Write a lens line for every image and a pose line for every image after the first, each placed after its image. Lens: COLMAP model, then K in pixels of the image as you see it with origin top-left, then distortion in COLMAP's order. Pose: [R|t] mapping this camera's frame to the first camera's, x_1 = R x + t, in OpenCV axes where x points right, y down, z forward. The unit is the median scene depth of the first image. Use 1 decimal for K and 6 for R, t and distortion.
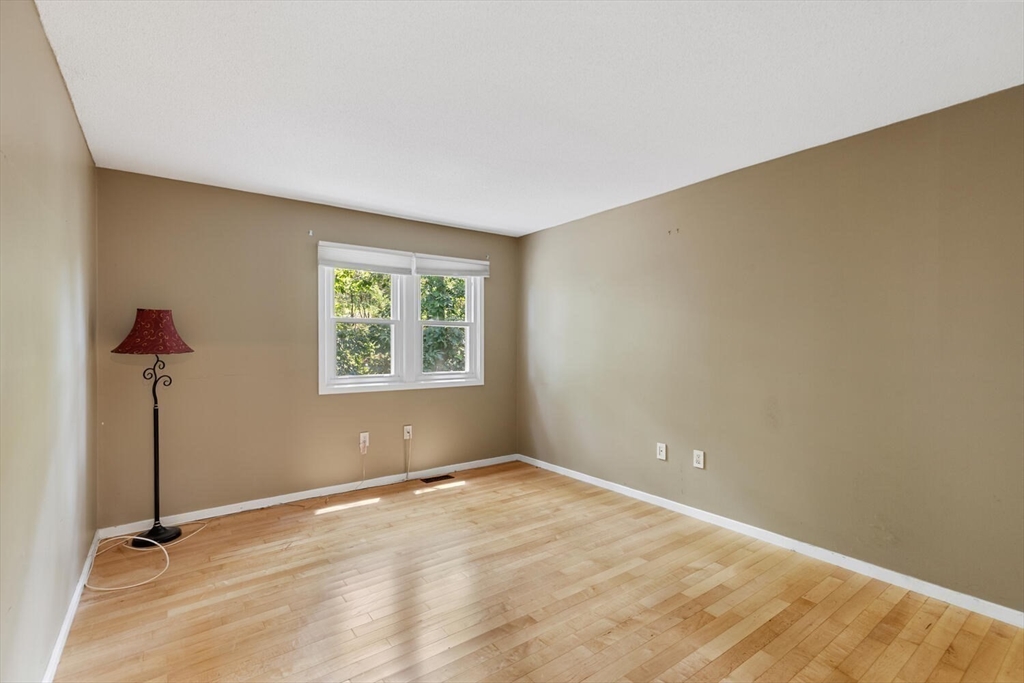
lens RADIAL K [[463.0, 0, 513.0], [0, 463.0, 342.9], [0, 0, 1]] dist [0.004084, -0.000102]
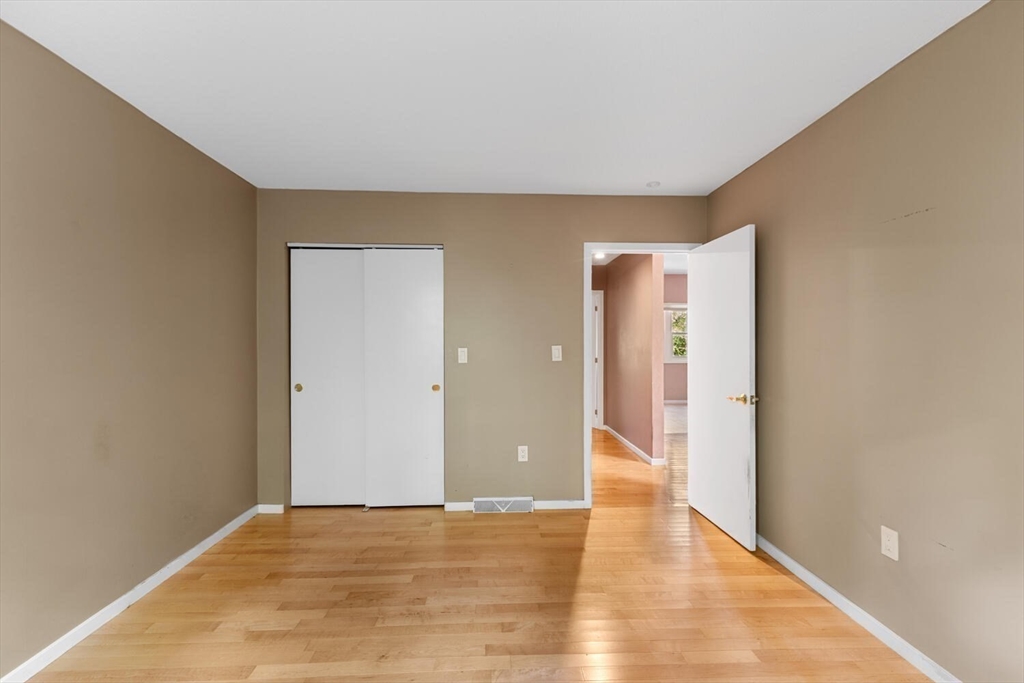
lens RADIAL K [[463.0, 0, 513.0], [0, 463.0, 342.9], [0, 0, 1]] dist [0.004084, -0.000102]
pose [[-0.828344, -0.003390, 0.560209, -0.455908], [-0.001538, 0.999992, 0.003778, -0.007204], [-0.560217, 0.002268, -0.828343, 1.544786]]
